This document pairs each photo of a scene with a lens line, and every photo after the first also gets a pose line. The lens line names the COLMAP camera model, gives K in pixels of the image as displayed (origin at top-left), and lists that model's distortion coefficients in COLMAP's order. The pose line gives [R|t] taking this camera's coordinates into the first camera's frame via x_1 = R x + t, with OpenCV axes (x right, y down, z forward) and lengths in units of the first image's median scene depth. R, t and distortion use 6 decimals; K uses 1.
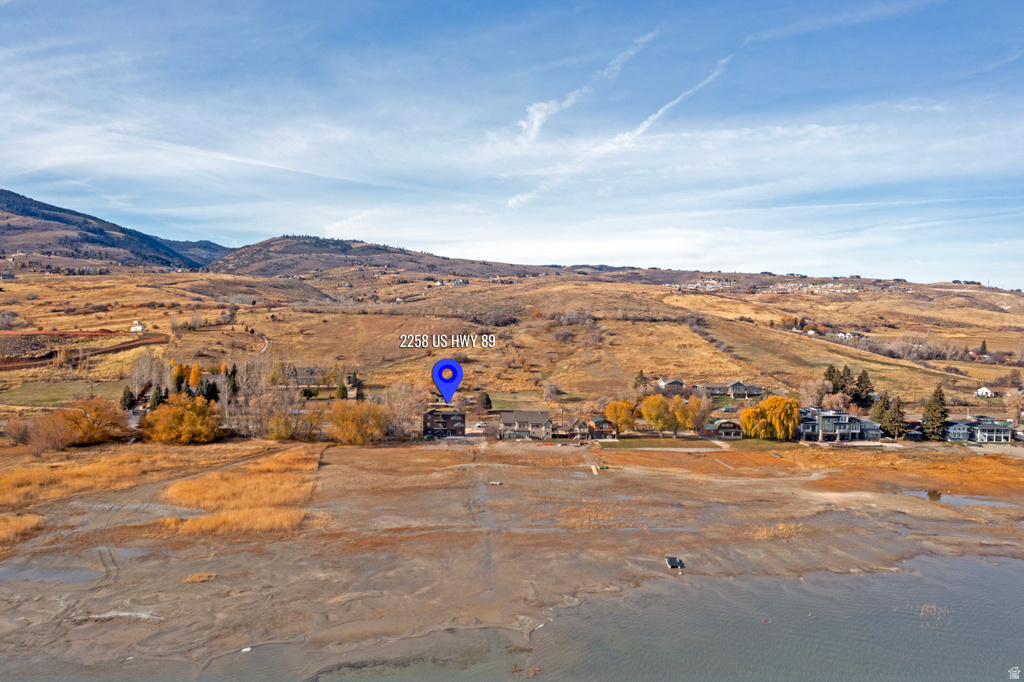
lens RADIAL K [[790.1, 0, 512.2], [0, 790.1, 339.1], [0, 0, 1]] dist [-0.017114, -0.011288]
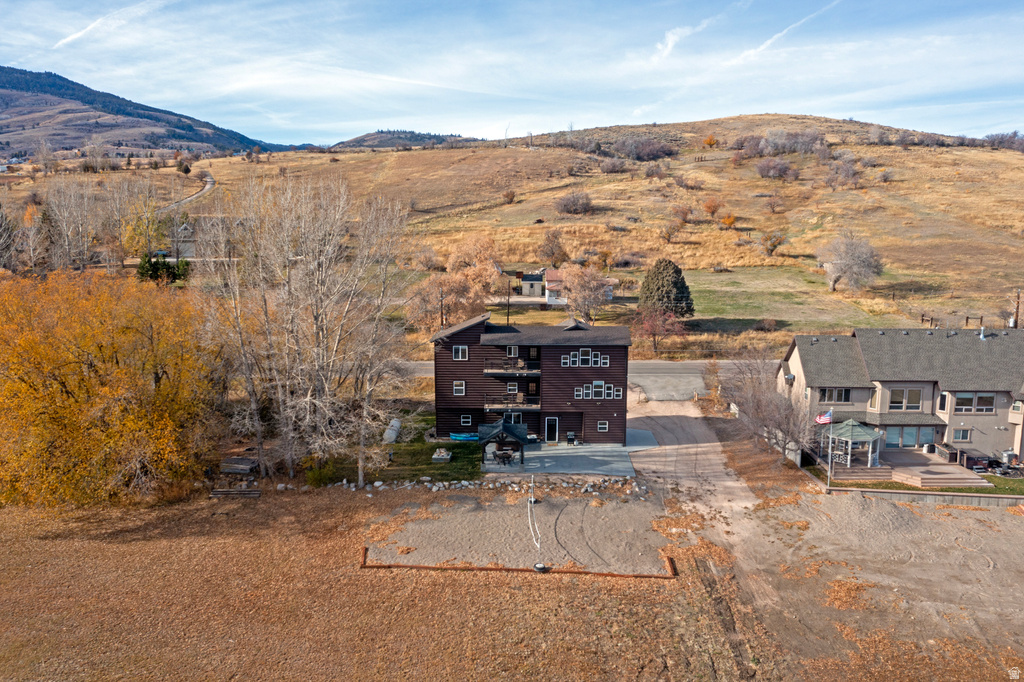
lens RADIAL K [[790.1, 0, 512.4], [0, 790.1, 339.1], [0, 0, 1]] dist [-0.017114, -0.011288]
pose [[0.991726, 0.006038, -0.128230, -0.039534], [0.009773, 0.992444, 0.122311, 0.042529], [0.127999, -0.122552, 0.984173, 0.492995]]
